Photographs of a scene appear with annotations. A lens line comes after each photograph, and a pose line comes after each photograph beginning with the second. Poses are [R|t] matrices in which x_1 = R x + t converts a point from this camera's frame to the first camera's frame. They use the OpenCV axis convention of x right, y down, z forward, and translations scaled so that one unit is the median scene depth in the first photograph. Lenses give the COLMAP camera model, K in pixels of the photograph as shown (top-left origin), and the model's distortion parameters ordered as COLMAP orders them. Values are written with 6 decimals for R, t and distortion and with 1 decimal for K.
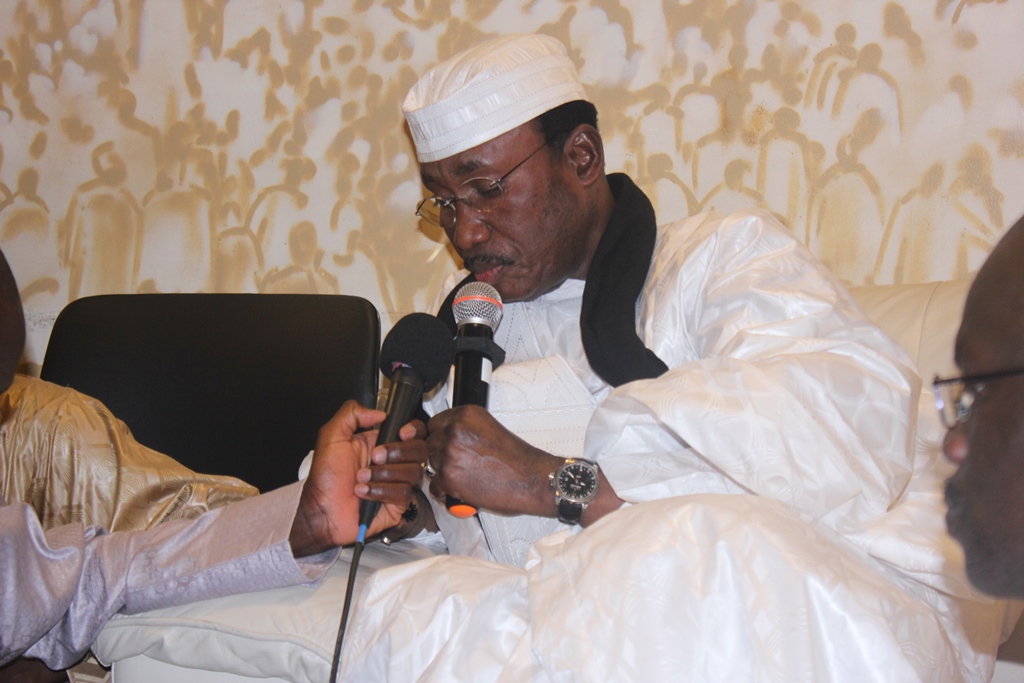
lens RADIAL K [[2556.3, 0, 512.0], [0, 2556.3, 341.5], [0, 0, 1]] dist [0.116661, 0.166405]
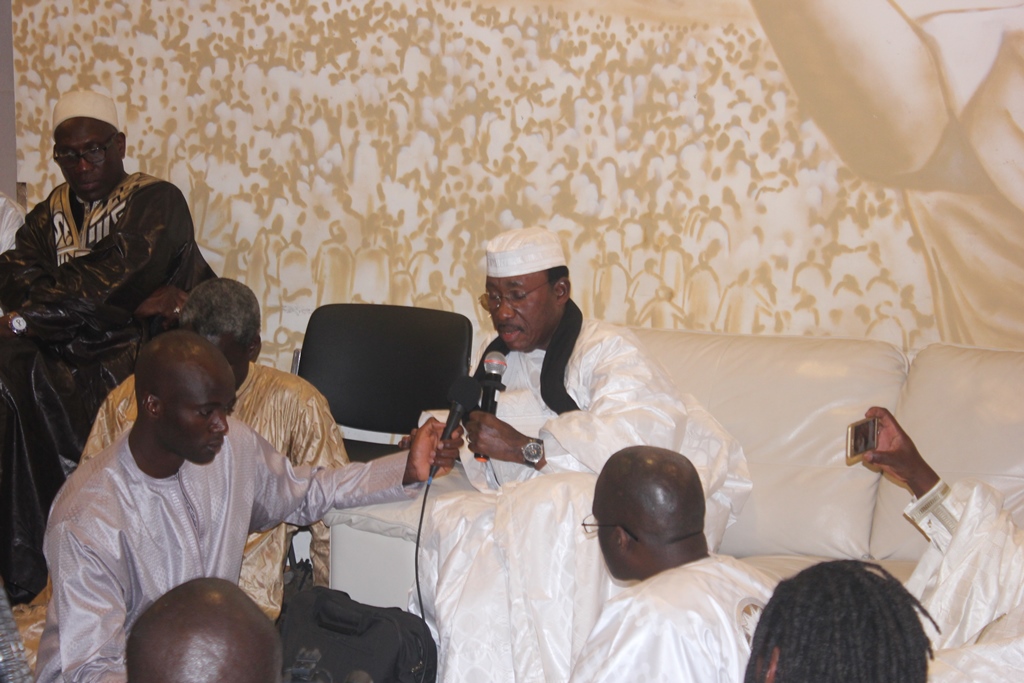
lens RADIAL K [[2617.1, 0, 512.0], [0, 2617.1, 341.5], [0, 0, 1]] dist [0.112611, 0.326192]
pose [[0.994092, 0.028427, -0.104755, 0.191432], [-0.012638, 0.988845, 0.148413, -0.300359], [0.107805, -0.146212, 0.983362, -0.981615]]
